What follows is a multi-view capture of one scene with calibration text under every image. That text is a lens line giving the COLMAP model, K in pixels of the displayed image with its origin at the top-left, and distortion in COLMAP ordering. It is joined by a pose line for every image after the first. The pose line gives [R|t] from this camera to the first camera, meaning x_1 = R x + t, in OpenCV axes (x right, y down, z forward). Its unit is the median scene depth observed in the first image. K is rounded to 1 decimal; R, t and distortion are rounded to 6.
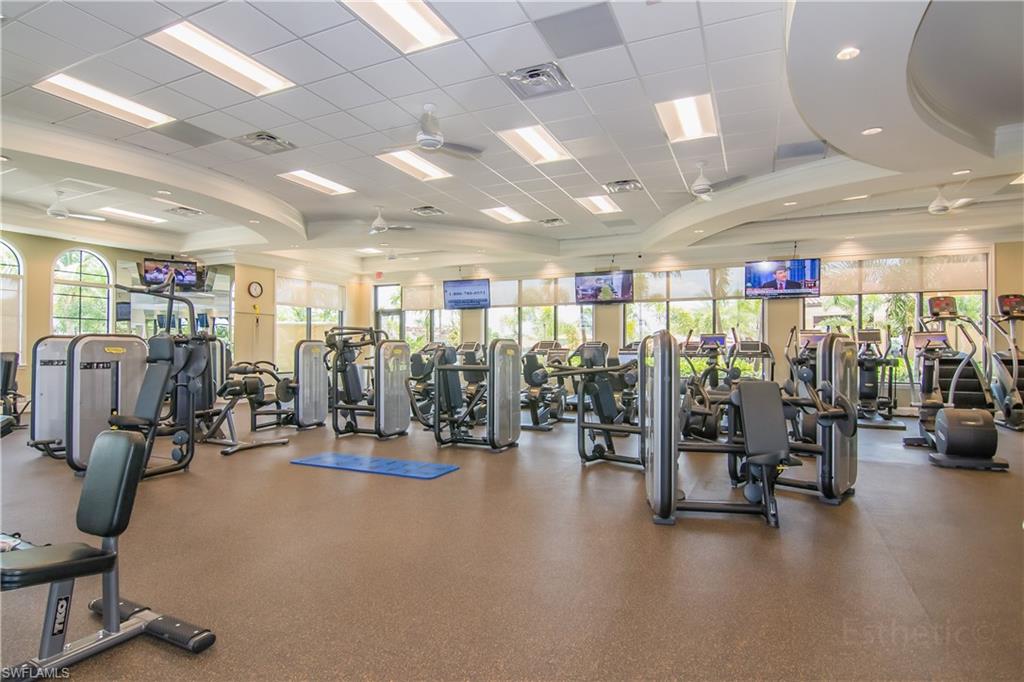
lens RADIAL K [[545.8, 0, 512.0], [0, 545.8, 341.0], [0, 0, 1]] dist [-0.003350, -0.001560]
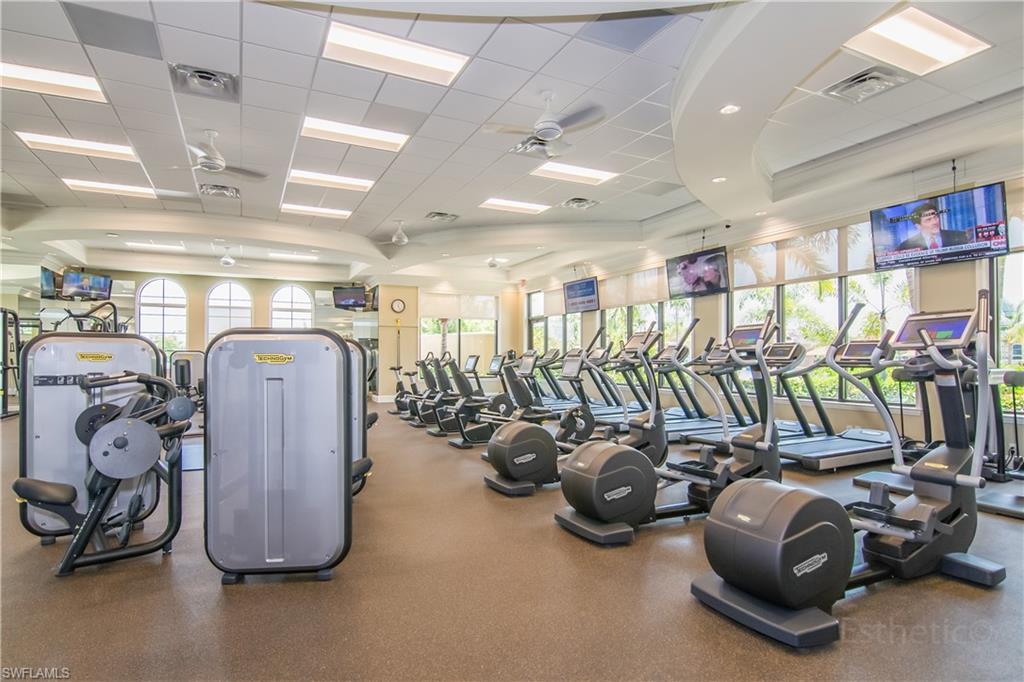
lens RADIAL K [[545.8, 0, 512.0], [0, 545.8, 341.0], [0, 0, 1]] dist [-0.003350, -0.001560]
pose [[0.775407, -0.022847, -0.631048, 0.472696], [0.013919, 0.999721, -0.019092, 0.007056], [0.631308, 0.006020, 0.775509, 0.258980]]
